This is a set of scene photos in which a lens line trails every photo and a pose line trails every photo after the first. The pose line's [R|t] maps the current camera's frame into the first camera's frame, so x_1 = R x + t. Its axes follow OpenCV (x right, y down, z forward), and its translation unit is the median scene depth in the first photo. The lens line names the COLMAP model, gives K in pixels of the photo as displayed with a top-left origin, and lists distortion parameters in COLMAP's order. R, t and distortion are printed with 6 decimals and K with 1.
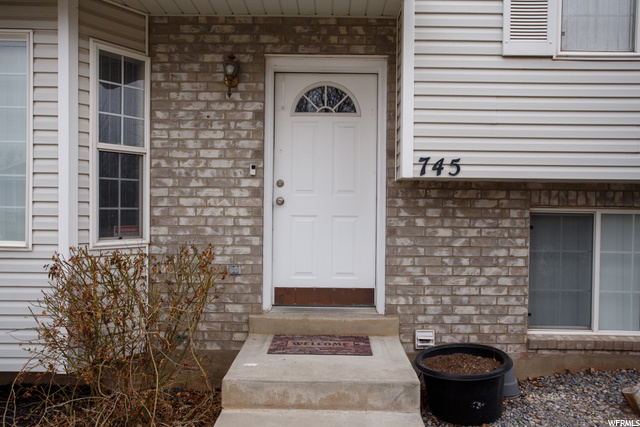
lens RADIAL K [[465.8, 0, 320.0], [0, 465.8, 213.5], [0, 0, 1]] dist [-0.029990, 0.000361]
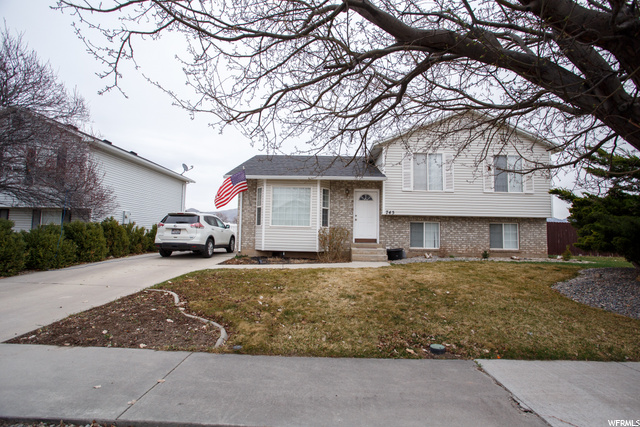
lens RADIAL K [[312.6, 0, 320.0], [0, 312.6, 213.5], [0, 0, 1]] dist [-0.093519, 0.053833]
pose [[0.999900, 0.008861, -0.011057, -0.428168], [-0.009713, 0.996784, -0.079551, 0.171237], [0.010317, 0.079650, 0.996770, -2.179137]]
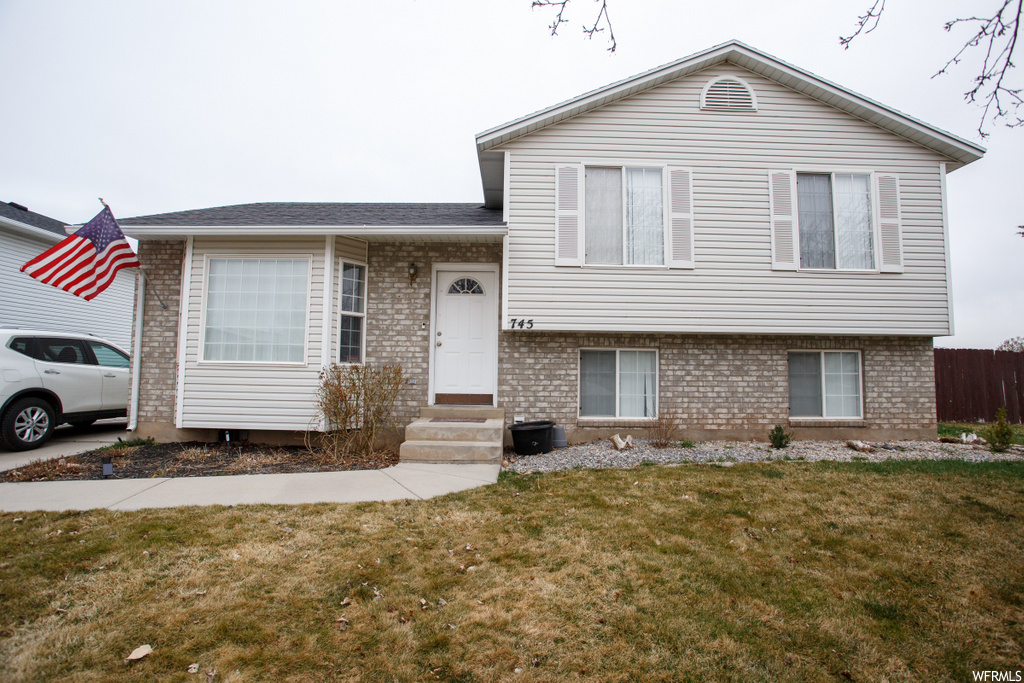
lens RADIAL K [[500.2, 0, 512.0], [0, 500.2, 341.5], [0, 0, 1]] dist [-0.093519, 0.053833]
pose [[0.999908, 0.002019, 0.013392, 0.172088], [-0.000974, 0.996987, -0.077562, 0.116186], [-0.013509, 0.077541, 0.996898, -0.921829]]
